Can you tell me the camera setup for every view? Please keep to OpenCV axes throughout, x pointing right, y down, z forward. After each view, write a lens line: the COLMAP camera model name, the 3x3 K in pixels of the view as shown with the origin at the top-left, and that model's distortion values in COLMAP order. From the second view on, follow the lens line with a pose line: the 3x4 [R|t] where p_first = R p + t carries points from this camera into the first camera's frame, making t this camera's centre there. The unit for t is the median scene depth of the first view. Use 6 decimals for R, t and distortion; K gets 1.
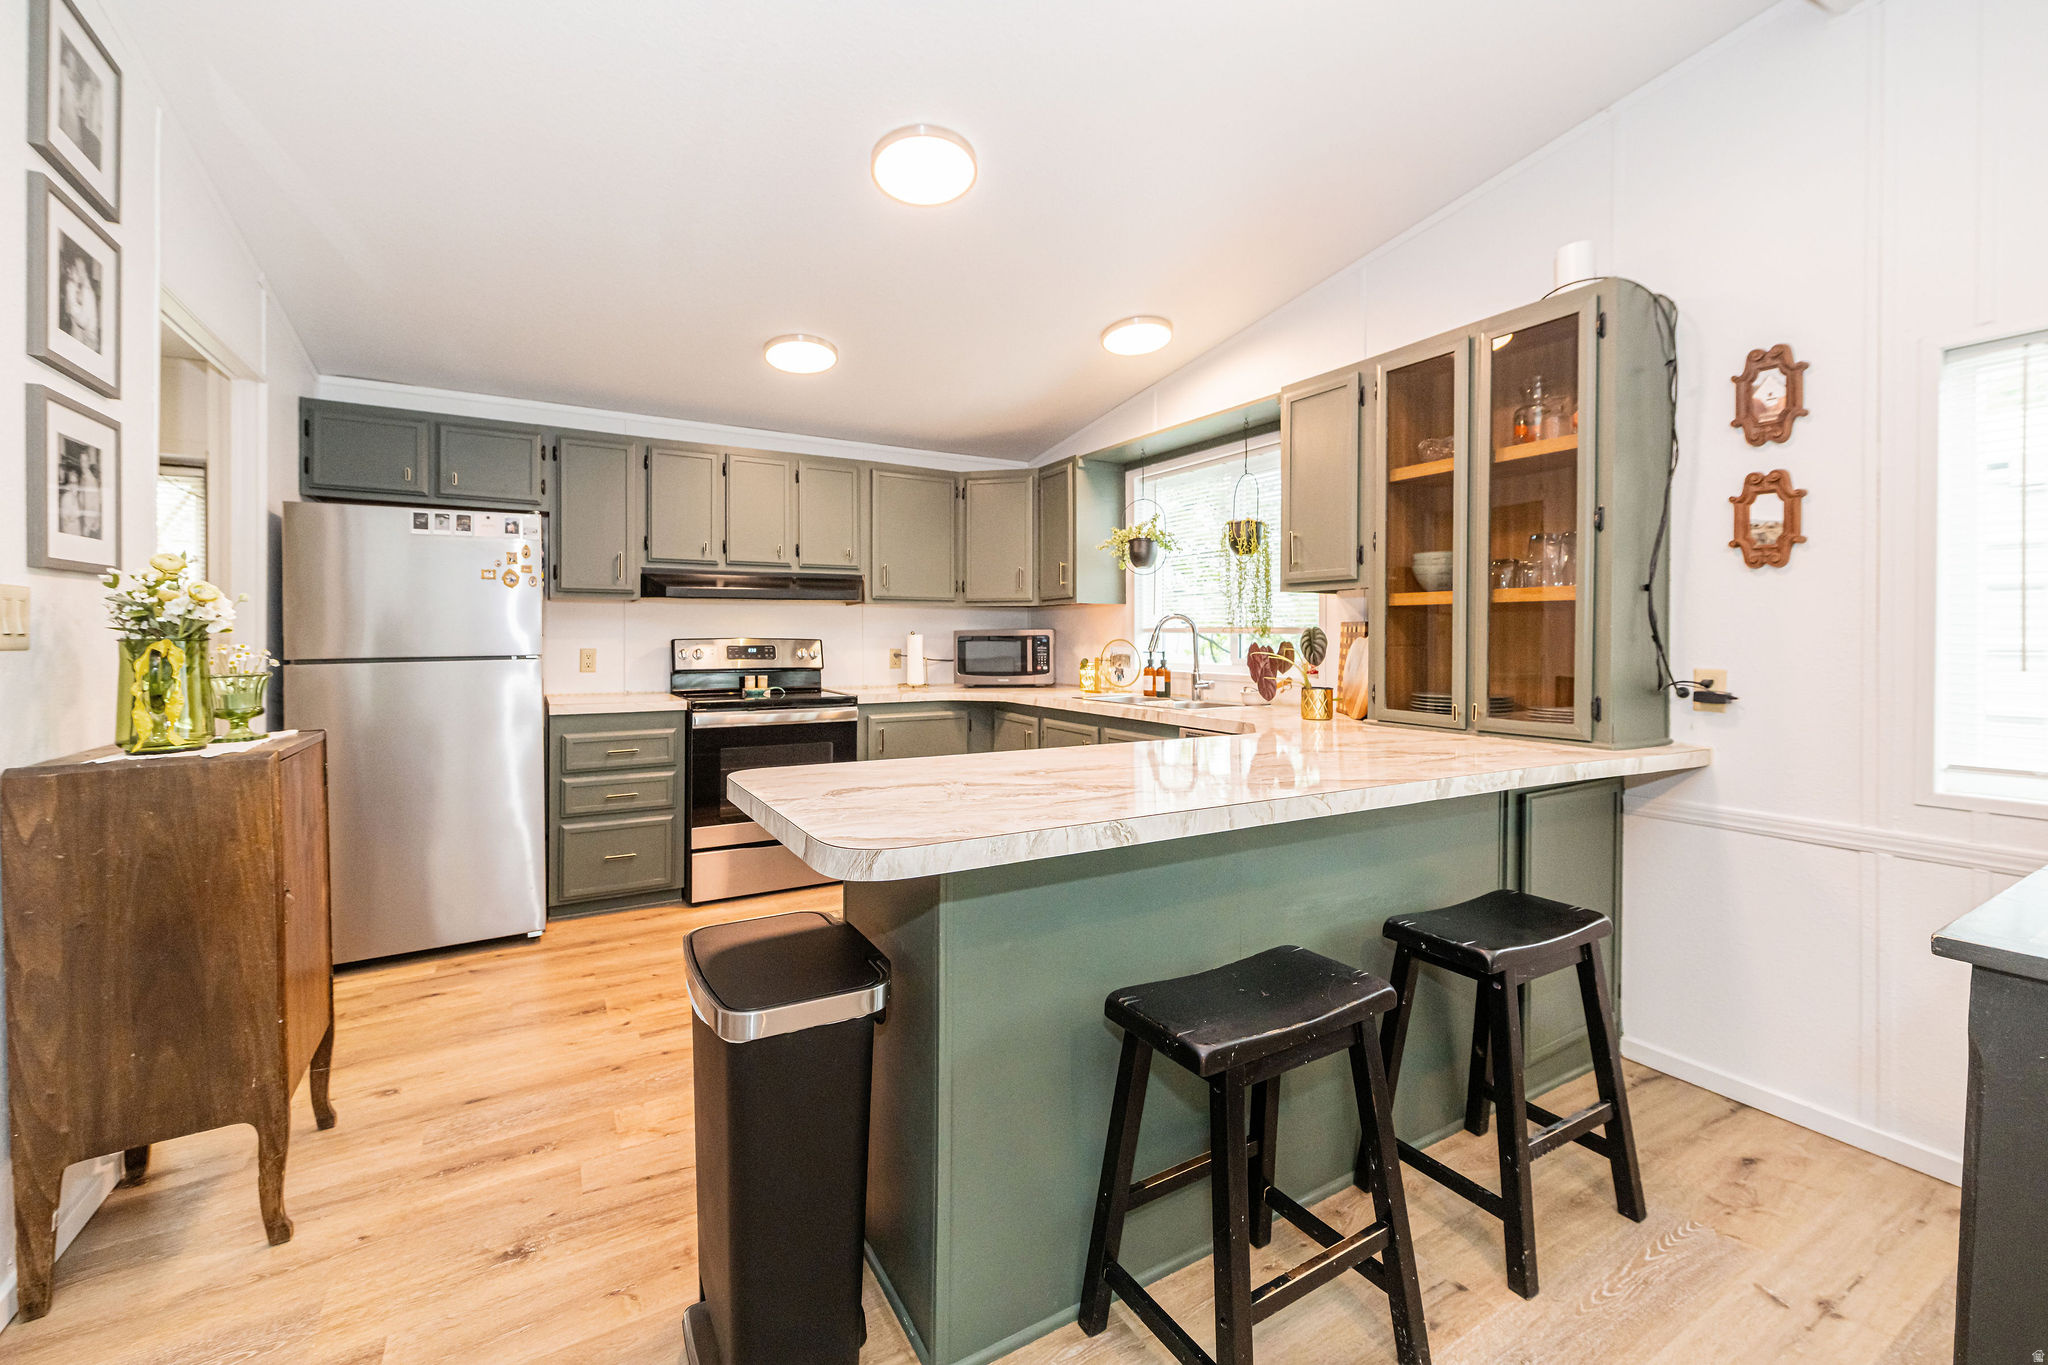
lens RADIAL K [[827.2, 0, 1016.3], [0, 827.2, 635.6], [0, 0, 1]] dist [0.002018, 0.000232]
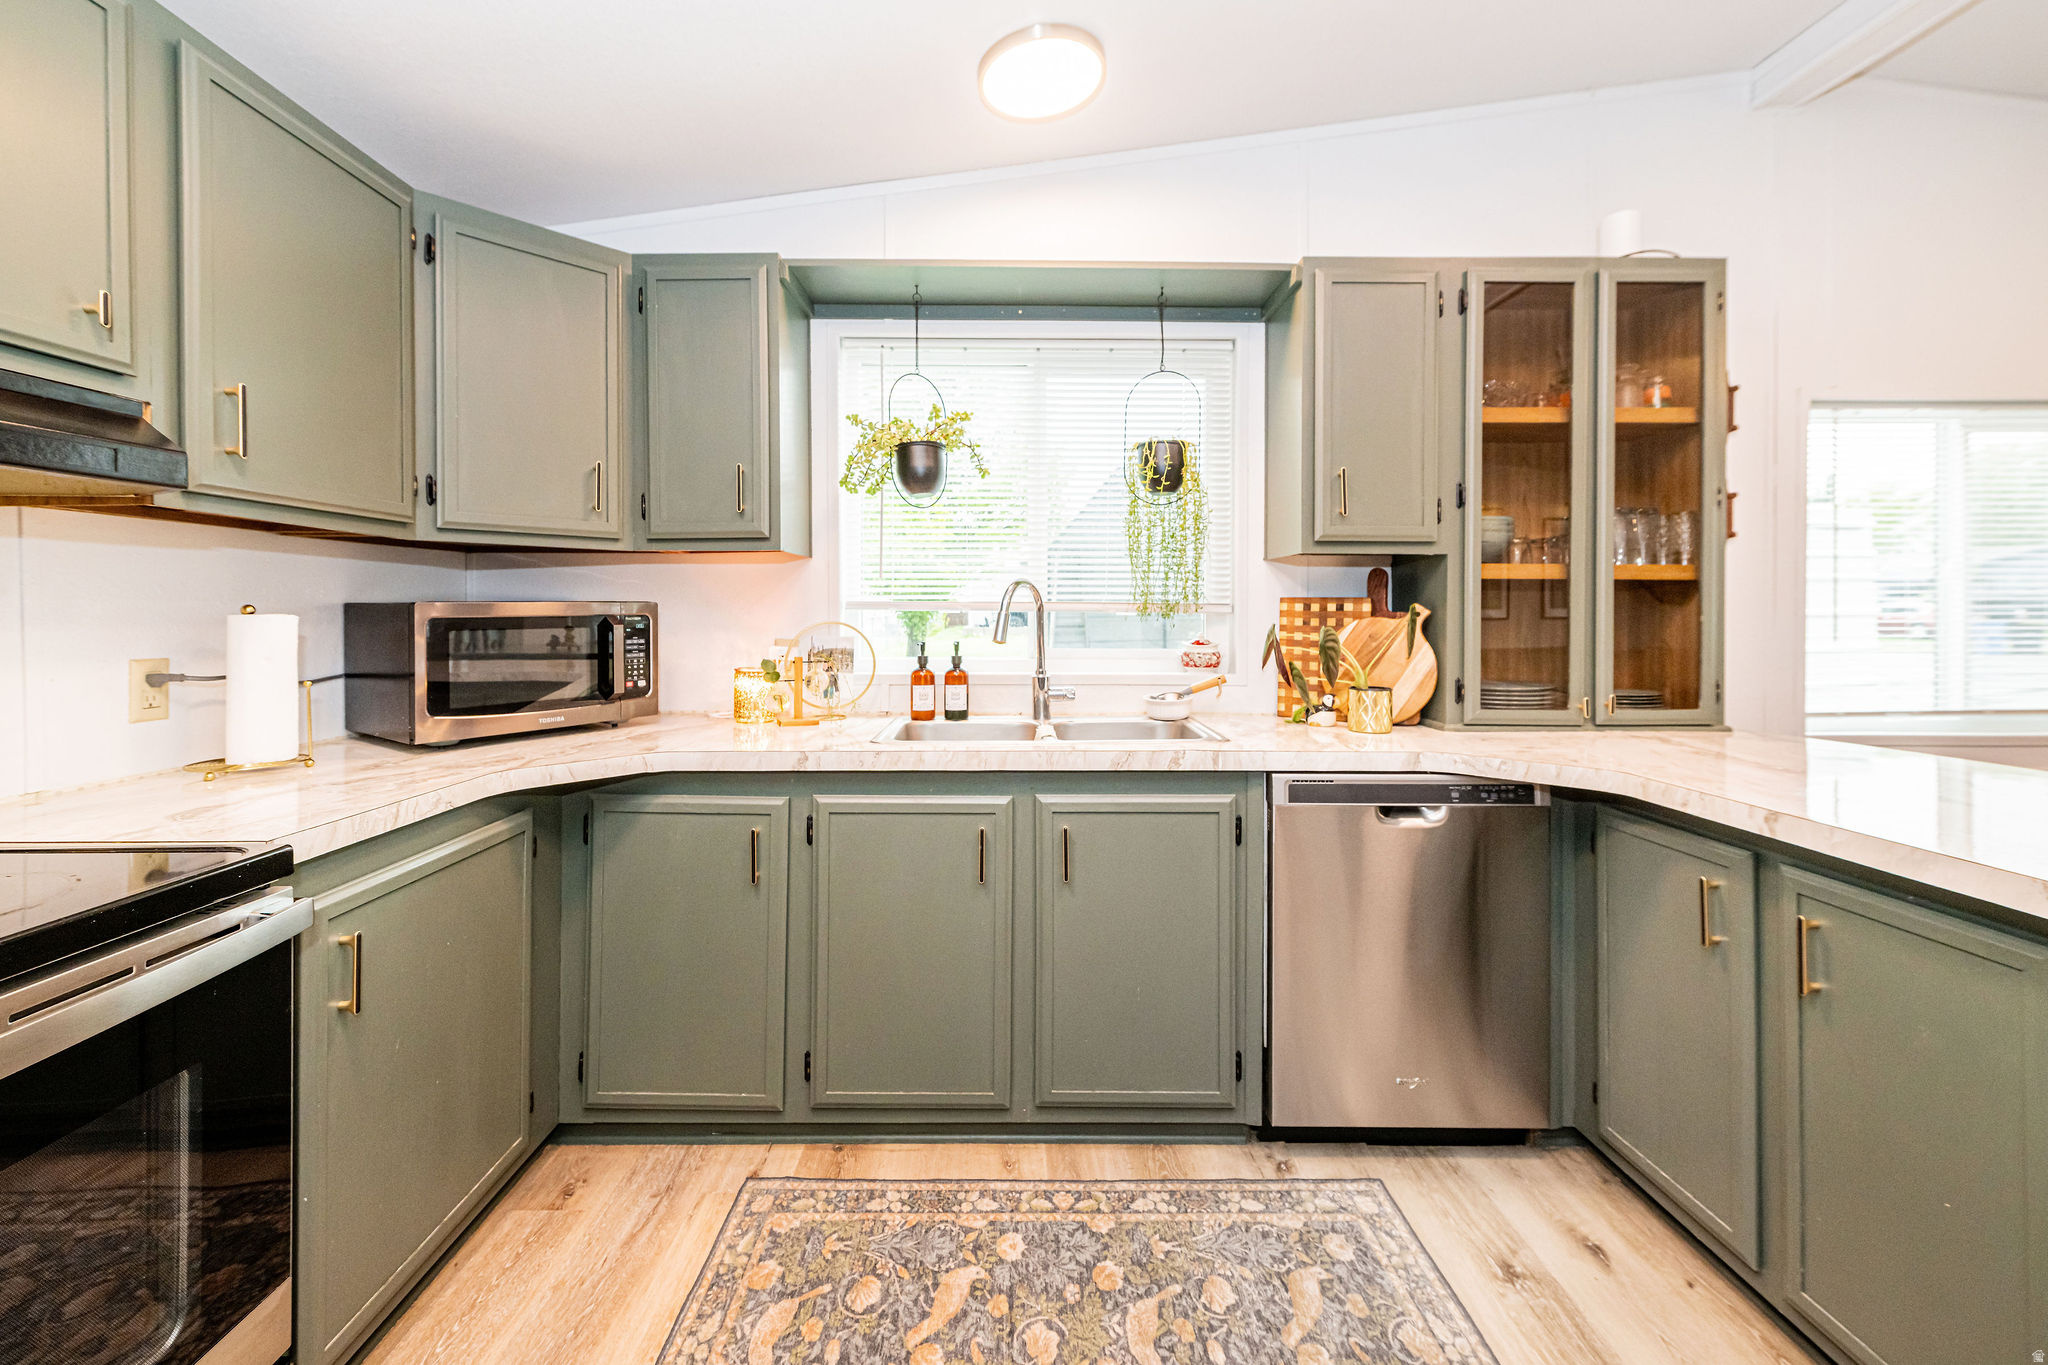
lens RADIAL K [[827.2, 0, 1002.4], [0, 827.2, 613.8], [0, 0, 1]] dist [0.002018, 0.000232]
pose [[0.497914, -0.000499, 0.867226, -0.343370], [0.000127, 1.000000, 0.000503, -0.001378], [-0.867227, -0.000140, 0.497914, 0.745075]]
